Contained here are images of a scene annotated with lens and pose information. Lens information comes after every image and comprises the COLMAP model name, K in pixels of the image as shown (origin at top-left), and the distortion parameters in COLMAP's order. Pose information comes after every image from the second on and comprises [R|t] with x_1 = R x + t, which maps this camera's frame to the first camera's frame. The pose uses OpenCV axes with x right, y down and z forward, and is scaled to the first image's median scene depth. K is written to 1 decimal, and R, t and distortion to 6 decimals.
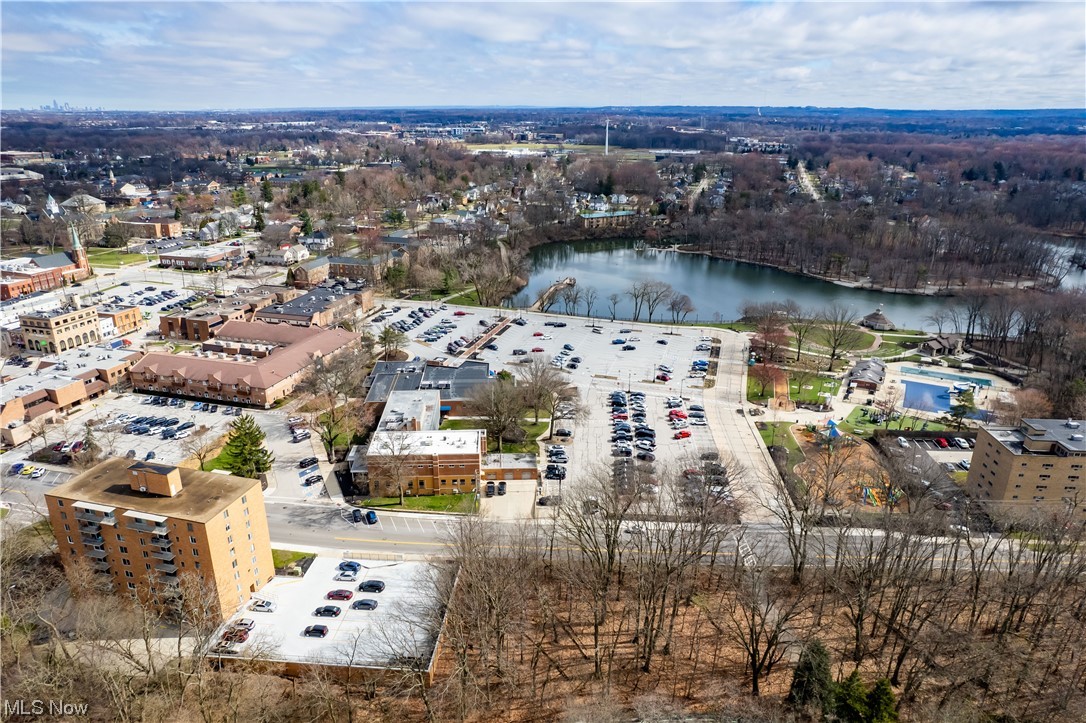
lens RADIAL K [[712.3, 0, 546.1], [0, 712.3, 368.6], [0, 0, 1]] dist [-0.082051, 0.073457]
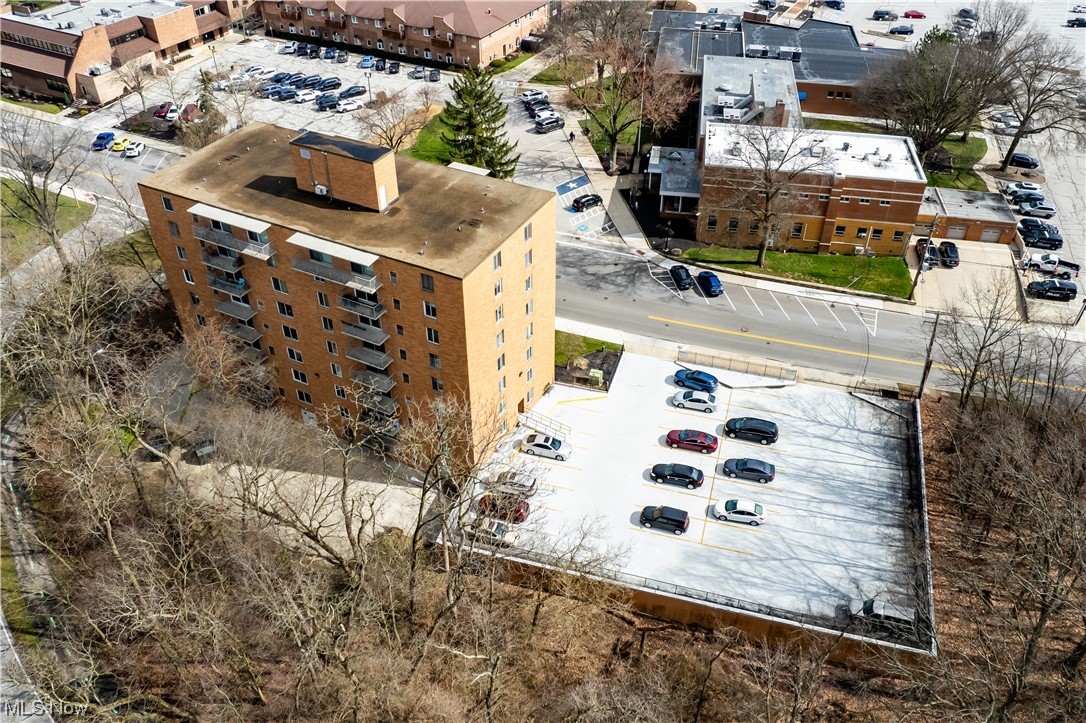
lens RADIAL K [[875.2, 0, 564.8], [0, 875.2, 361.3], [0, 0, 1]] dist [-0.066225, 0.034214]
pose [[0.978179, 0.129117, -0.162773, -0.175248], [-0.071874, 0.945371, 0.317976, 0.047900], [0.194937, -0.299338, 0.934021, 0.256806]]
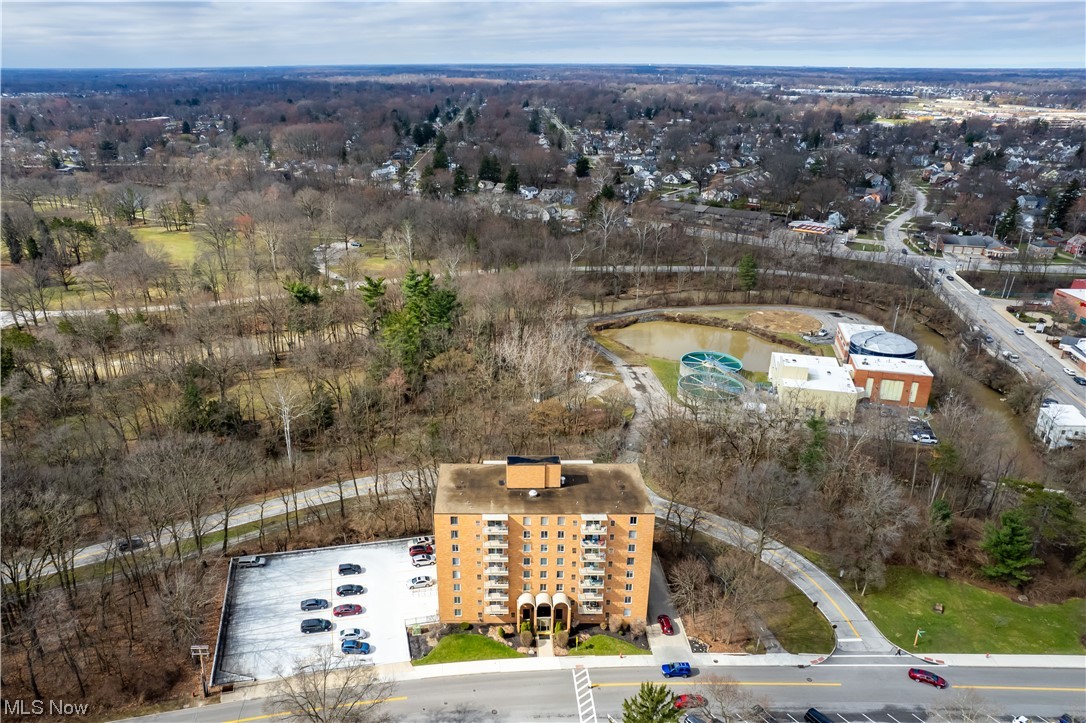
lens RADIAL K [[767.2, 0, 504.7], [0, 767.2, 365.1], [0, 0, 1]] dist [-0.048372, 0.001889]
pose [[-0.964440, 0.092673, -0.247522, -0.167057], [-0.094690, 0.753194, 0.650948, -0.347319], [0.246758, 0.651238, -0.717635, 0.941138]]
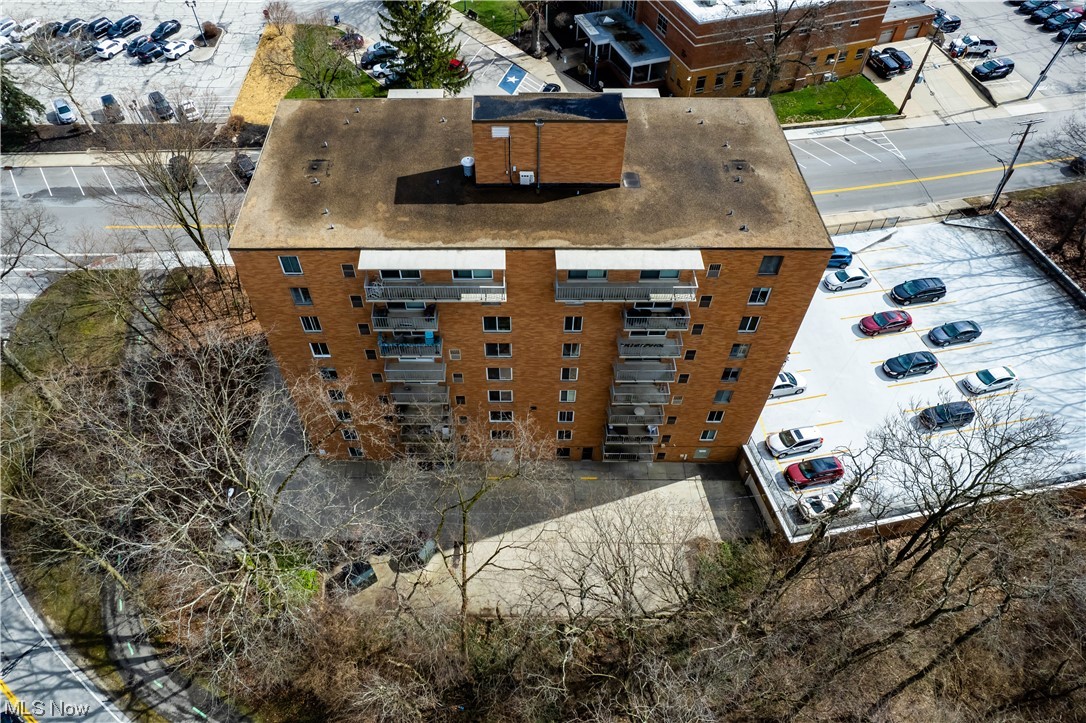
lens RADIAL K [[720.1, 0, 542.0], [0, 720.1, 379.9], [0, 0, 1]] dist [-0.076633, 0.056179]
pose [[0.964902, -0.210791, 0.156623, -0.370602], [0.093091, 0.832232, 0.546556, 0.039291], [-0.245556, -0.512793, 0.822645, 0.386510]]
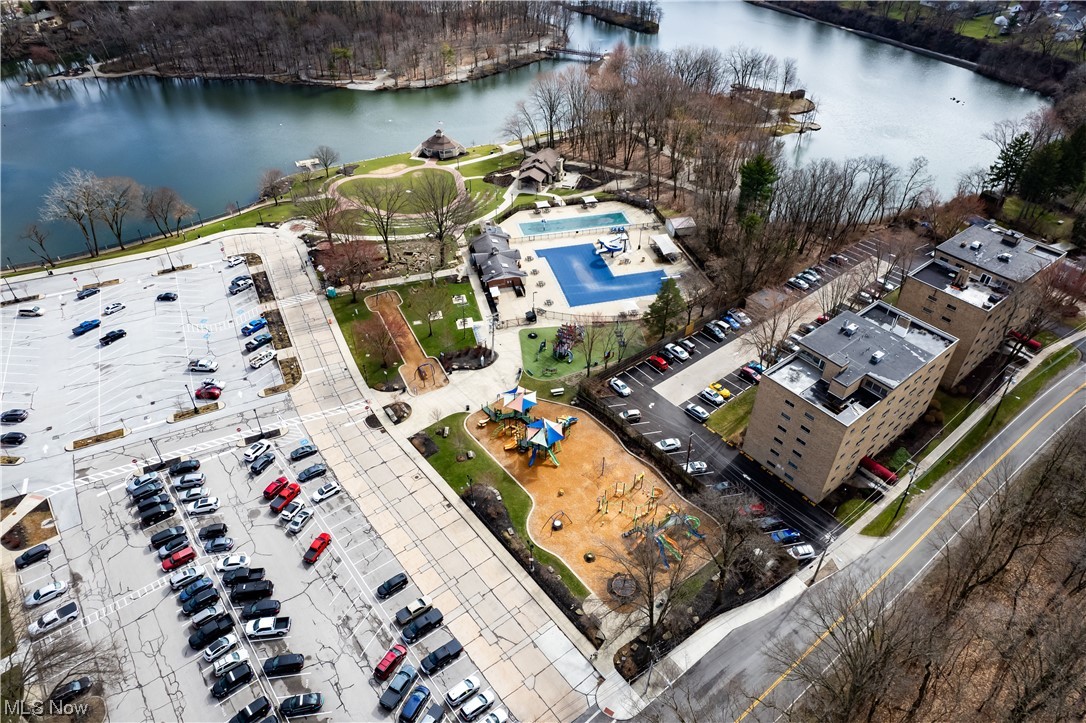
lens RADIAL K [[712.3, 0, 546.1], [0, 712.3, 368.6], [0, 0, 1]] dist [-0.082051, 0.073457]
pose [[0.742640, -0.413736, 0.526600, 0.090447], [0.229032, 0.895828, 0.380836, -0.172361], [-0.629309, -0.162215, 0.760037, 0.474394]]
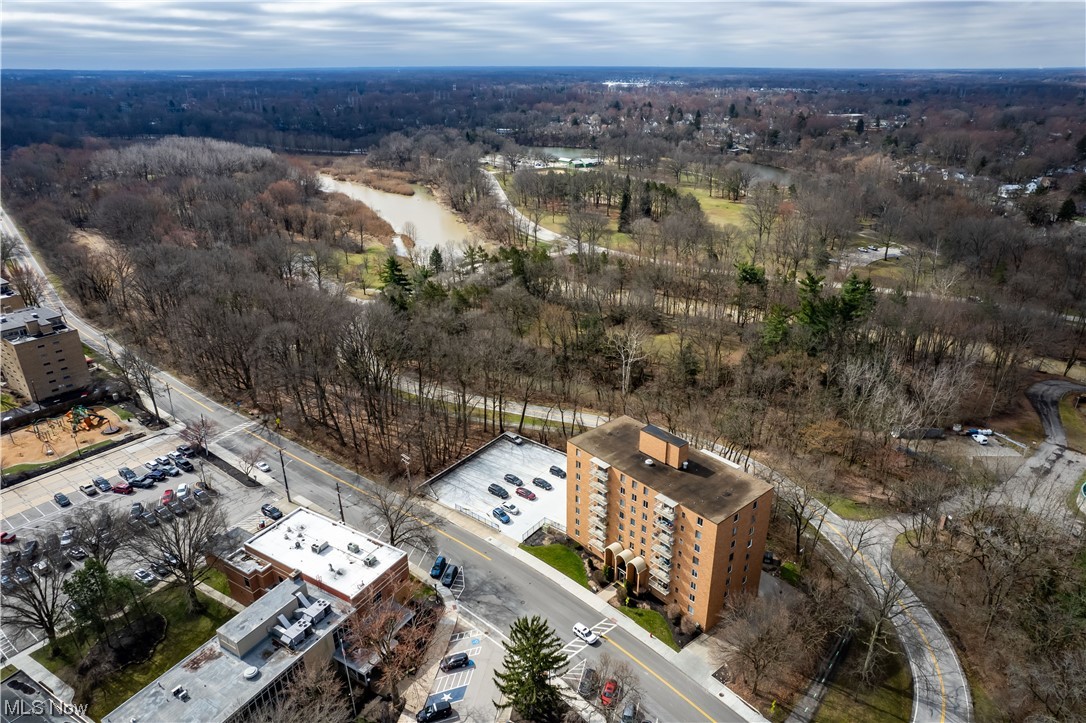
lens RADIAL K [[712.3, 0, 546.1], [0, 712.3, 368.6], [0, 0, 1]] dist [-0.082051, 0.073457]
pose [[-0.824886, -0.230849, 0.516015, -0.533004], [0.187566, 0.749339, 0.635067, -0.345154], [-0.533275, 0.620645, -0.574820, 0.928192]]
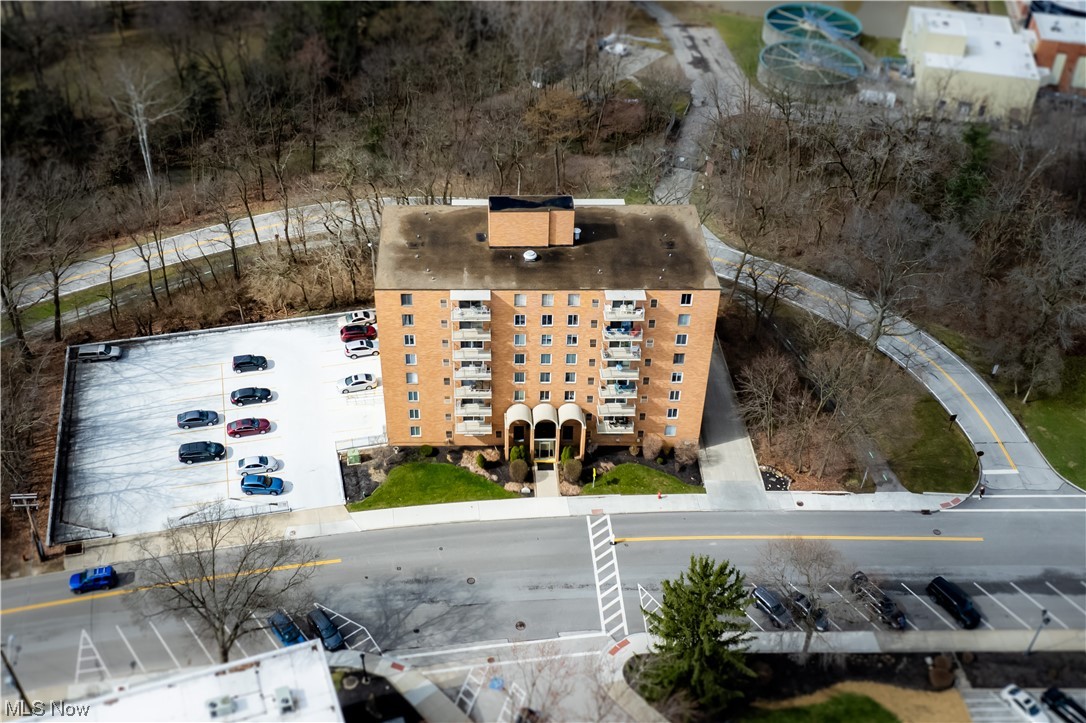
lens RADIAL K [[1132.5, 0, 501.3], [0, 1132.5, 305.7], [0, 0, 1]] dist [-0.038624, -0.037923]
pose [[-0.961654, 0.155788, -0.225725, -0.181957], [-0.103364, 0.556469, 0.824414, -0.333670], [0.254043, 0.816133, -0.519027, 0.893205]]
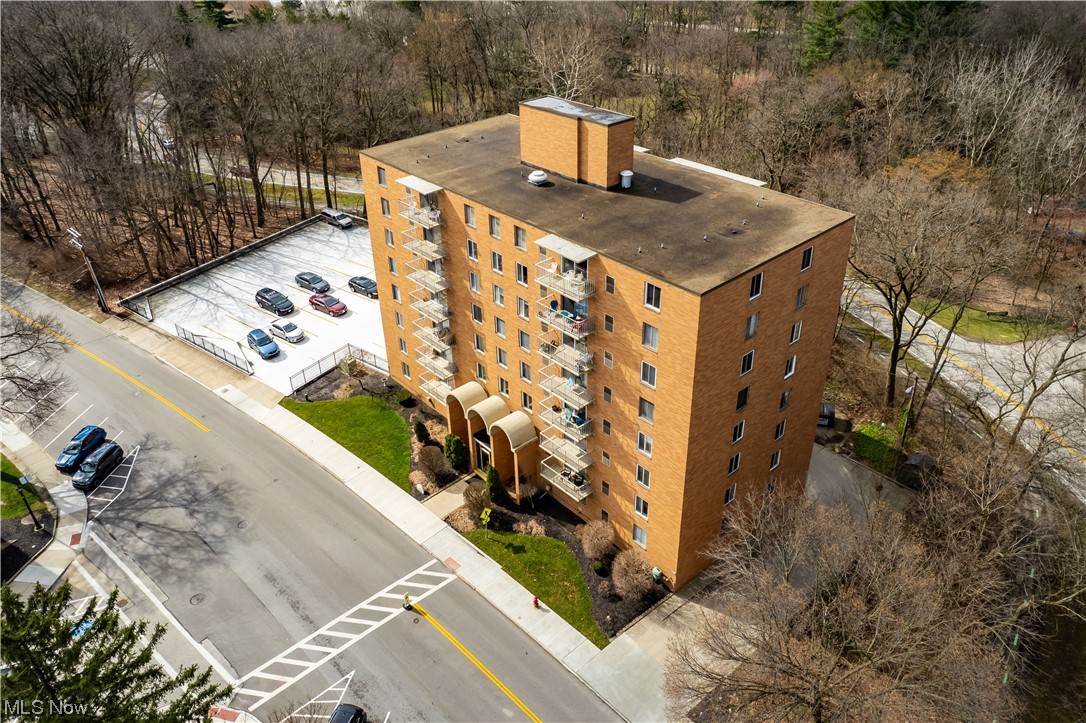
lens RADIAL K [[808.1, 0, 545.4], [0, 808.1, 343.0], [0, 0, 1]] dist [-0.053477, 0.000944]
pose [[-0.836558, -0.270656, 0.476357, -0.463674], [0.195604, 0.664612, 0.721131, -0.057588], [-0.511771, 0.696445, -0.503045, 0.766884]]
